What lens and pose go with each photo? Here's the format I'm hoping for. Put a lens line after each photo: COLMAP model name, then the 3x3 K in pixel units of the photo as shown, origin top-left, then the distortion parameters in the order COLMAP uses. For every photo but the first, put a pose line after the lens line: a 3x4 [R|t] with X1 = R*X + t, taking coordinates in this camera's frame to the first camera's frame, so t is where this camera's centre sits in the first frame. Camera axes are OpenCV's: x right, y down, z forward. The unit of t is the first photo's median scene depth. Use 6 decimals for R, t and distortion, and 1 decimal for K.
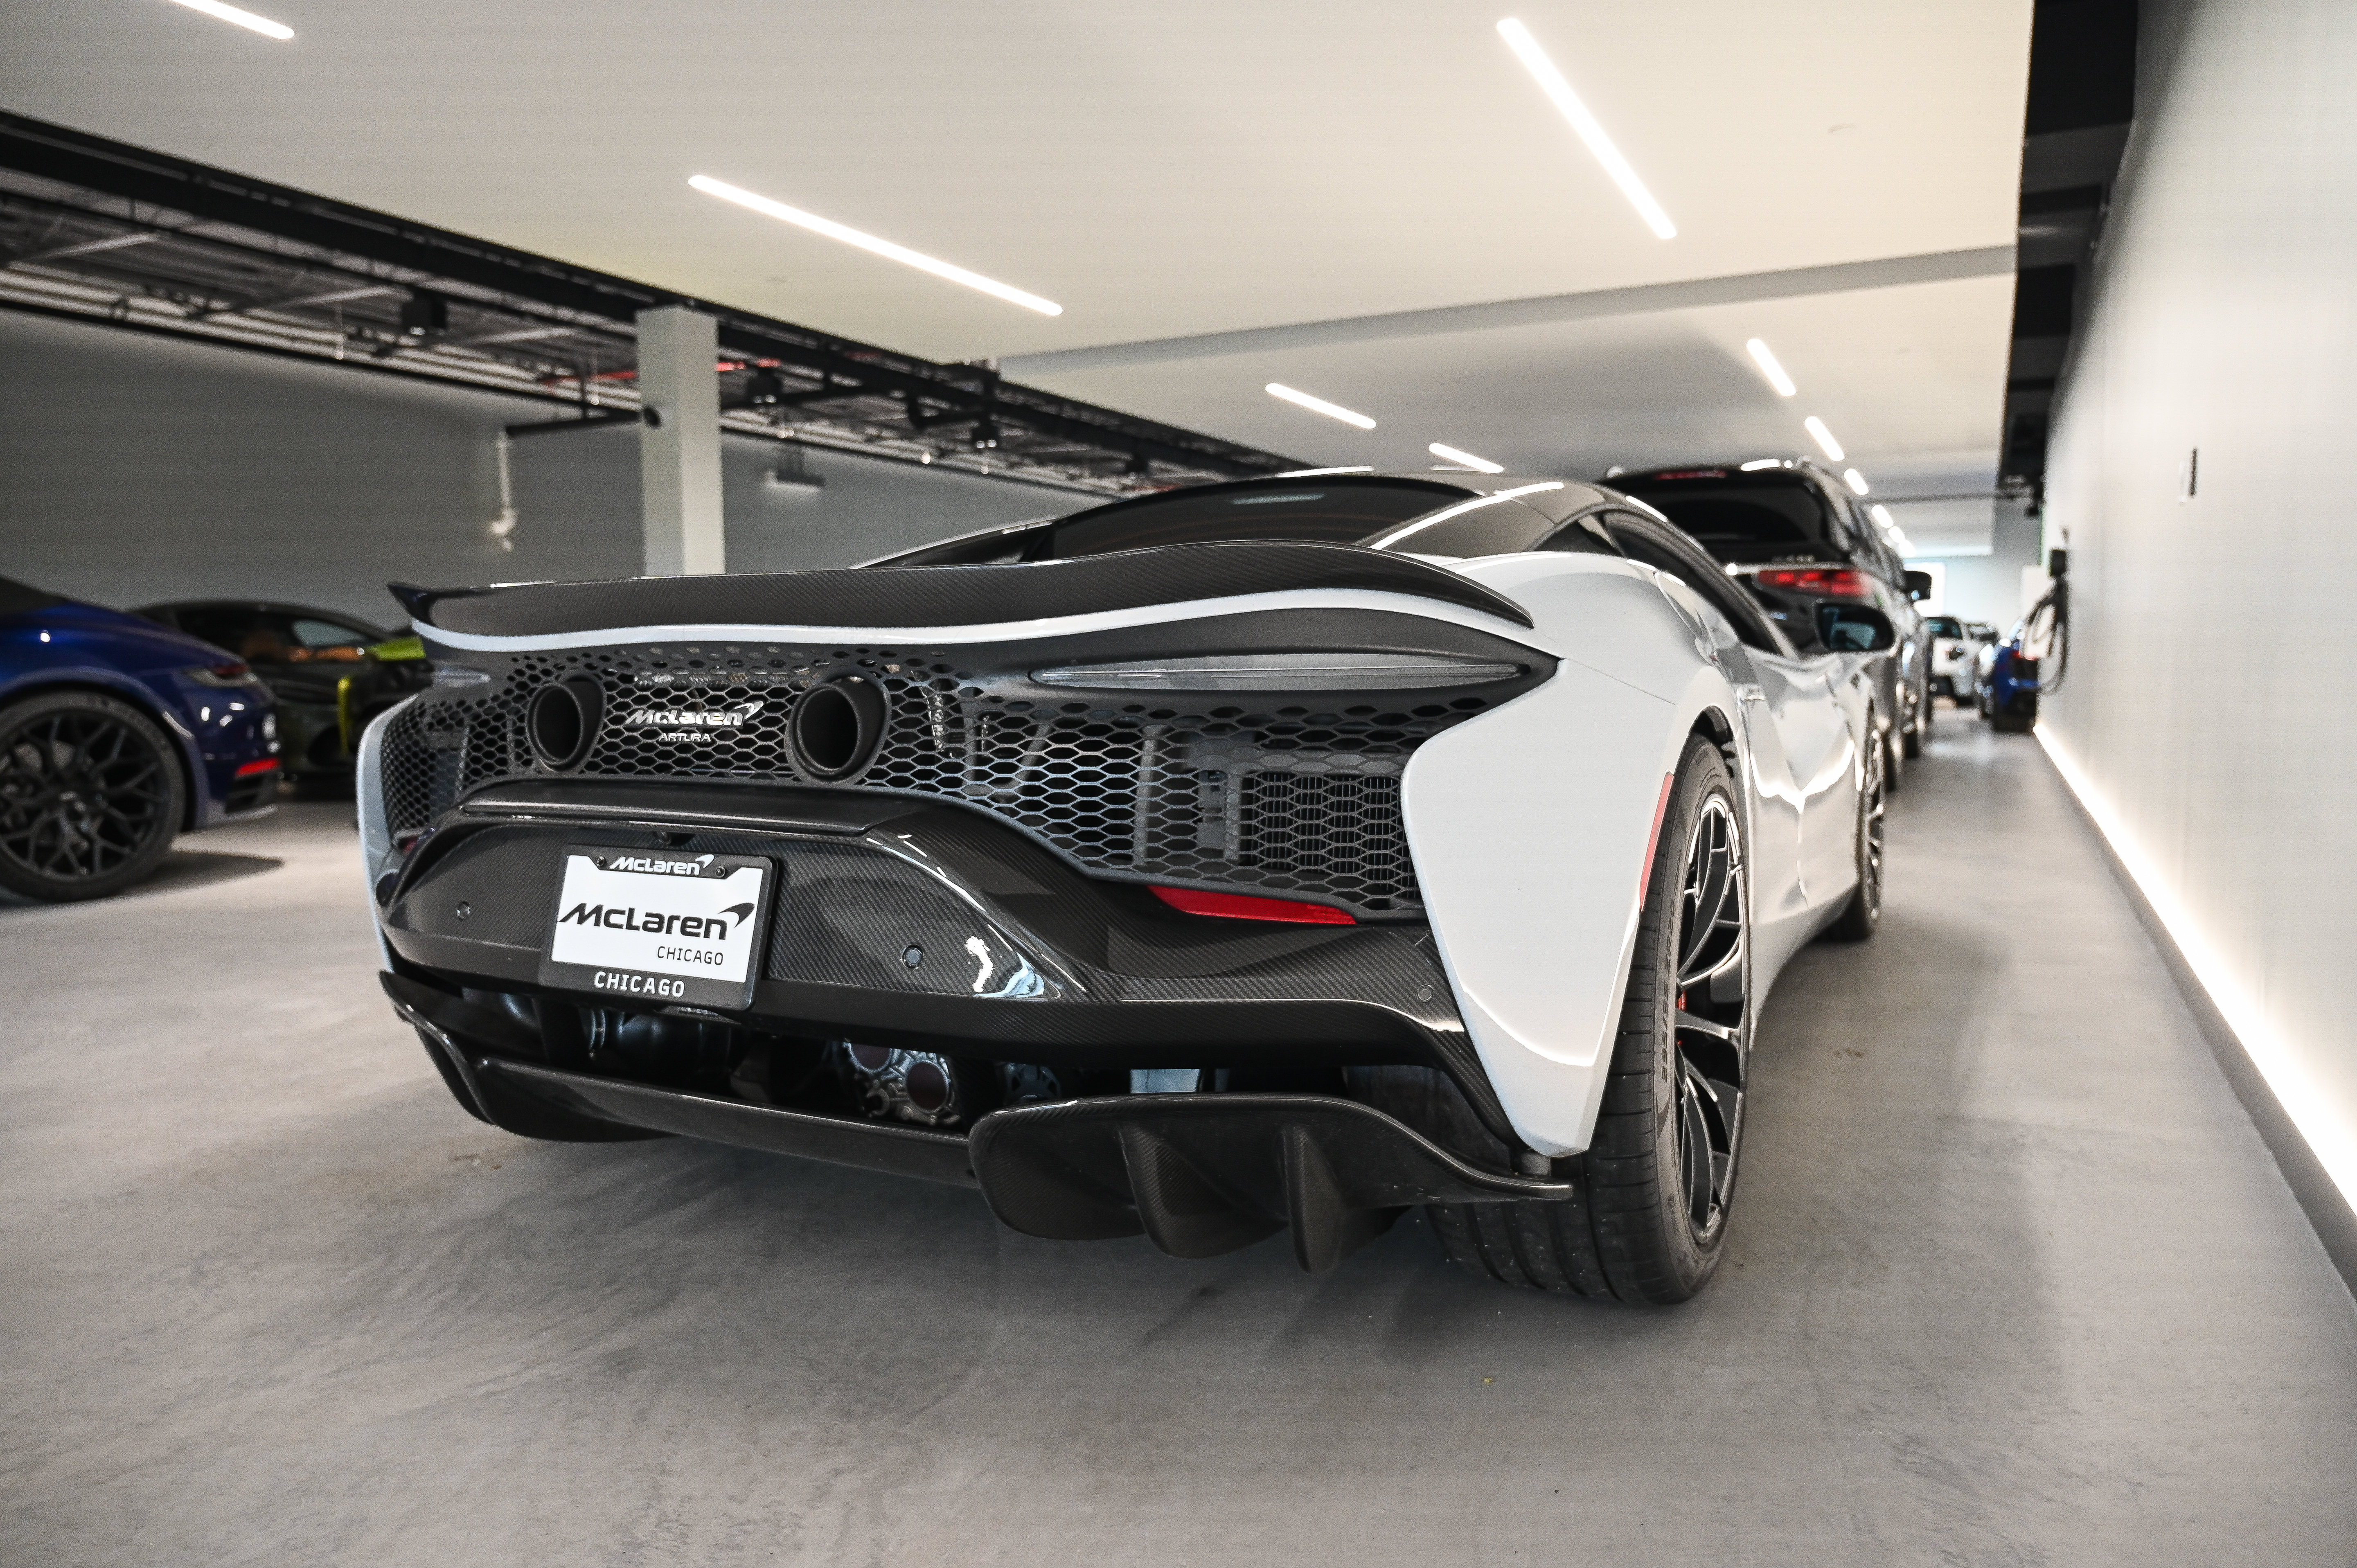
lens RADIAL K [[1568.1, 0, 1181.1], [0, 1568.1, 777.4], [0, 0, 1]] dist [-0.005833, 0.002421]
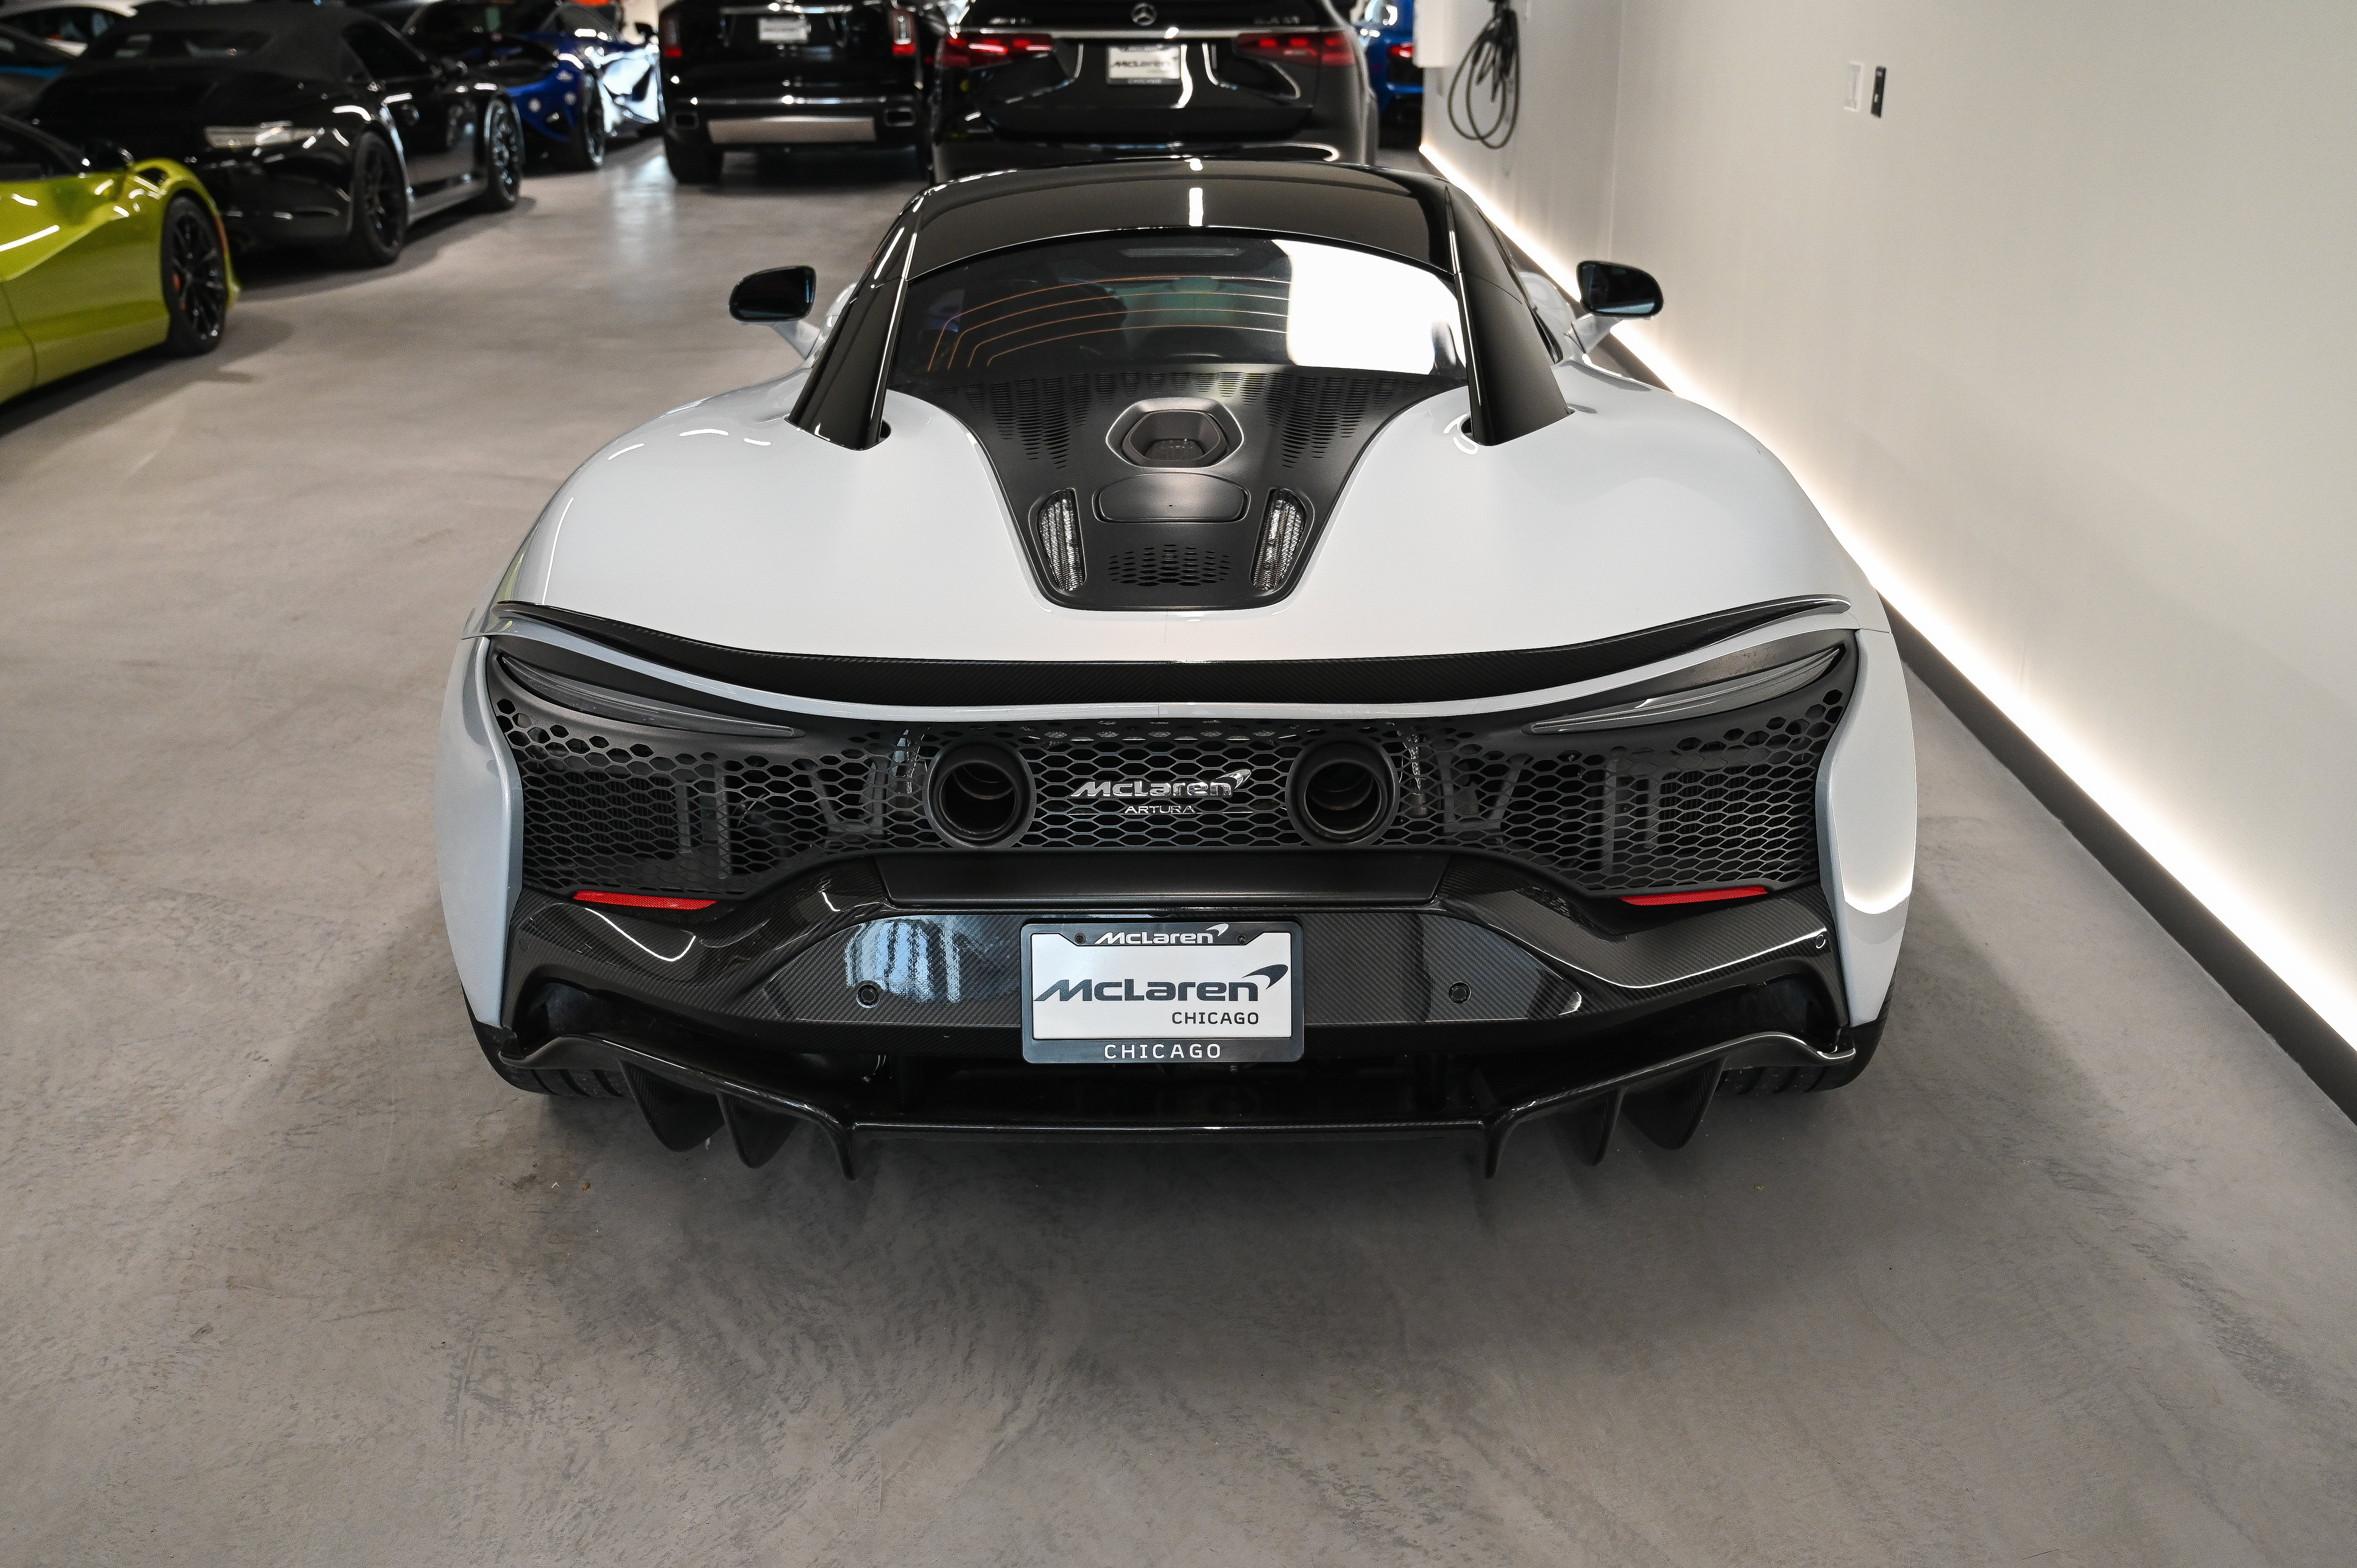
lens RADIAL K [[2173.4, 0, 1177.1], [0, 2173.4, 778.2], [0, 0, 1]] dist [-0.001172, 0.000000]
pose [[0.892658, -0.167186, 0.418581, -0.905932], [0.040061, 0.954418, 0.295773, -0.466022], [-0.448950, -0.247256, 0.858667, -0.200962]]
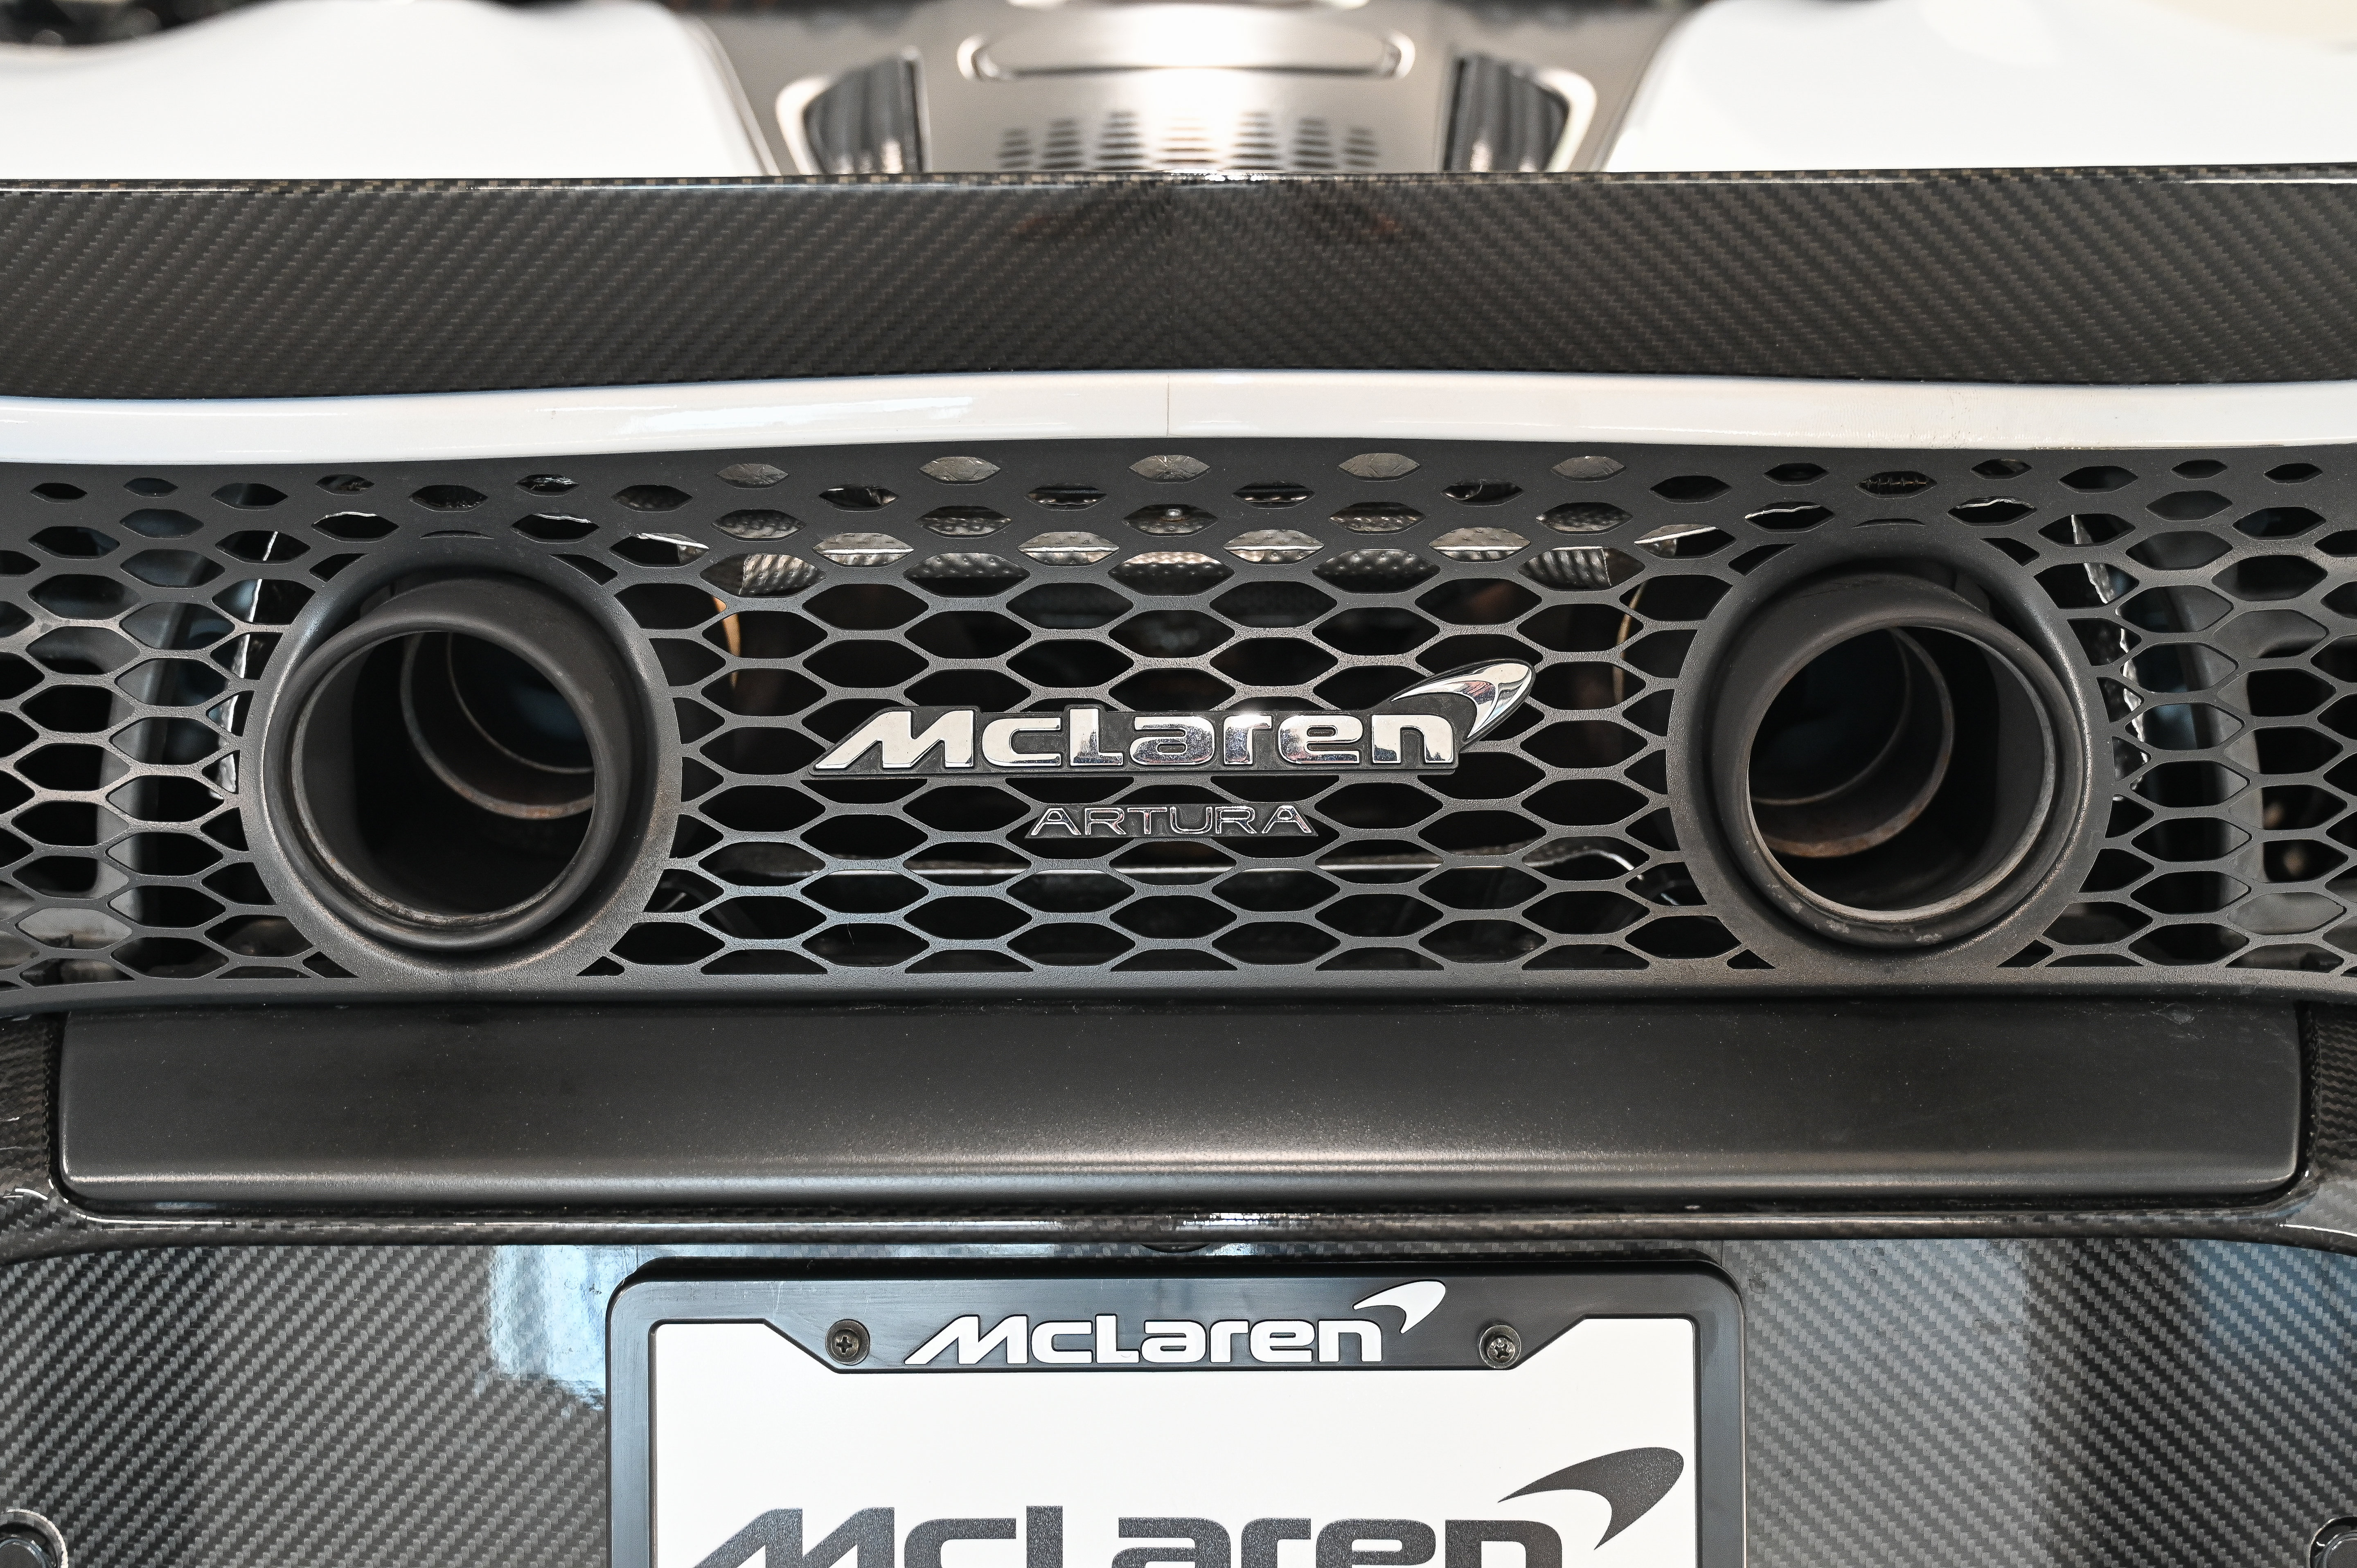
lens RADIAL K [[2682.5, 0, 1178.4], [0, 2682.5, 780.6], [0, 0, 1]] dist [-0.019519, 0.000000]
pose [[0.889730, -0.120935, 0.440177, -0.515419], [0.036519, 0.980035, 0.195441, -0.118388], [-0.455025, -0.157815, 0.876383, 0.635665]]
